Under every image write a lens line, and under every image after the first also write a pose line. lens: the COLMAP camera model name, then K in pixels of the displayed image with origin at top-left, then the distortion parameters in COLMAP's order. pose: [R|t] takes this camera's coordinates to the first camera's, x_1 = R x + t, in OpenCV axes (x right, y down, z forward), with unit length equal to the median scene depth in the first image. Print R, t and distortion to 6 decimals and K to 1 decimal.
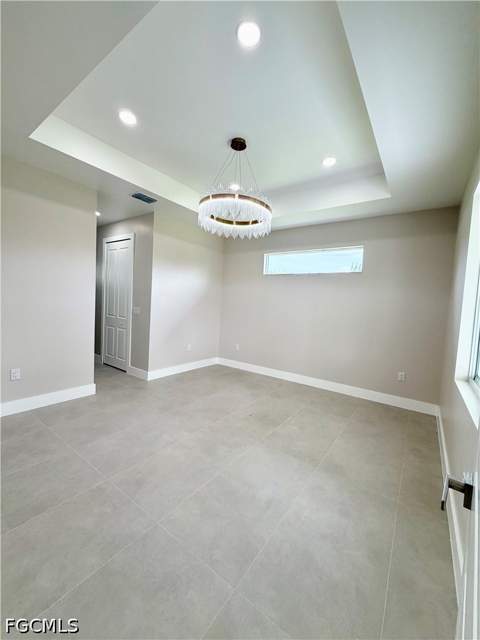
lens RADIAL K [[256.4, 0, 241.7], [0, 256.4, 319.2], [0, 0, 1]] dist [-0.000499, -0.000252]
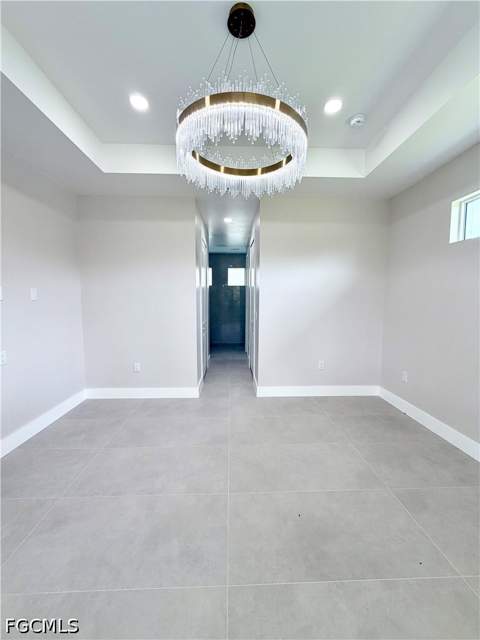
lens RADIAL K [[256.4, 0, 239.3], [0, 256.4, 321.4], [0, 0, 1]] dist [-0.000499, -0.000252]
pose [[0.597748, 0.015869, -0.801527, 0.291599], [-0.014657, 0.999853, 0.008864, -0.020726], [0.801550, 0.006450, 0.597893, 0.450110]]
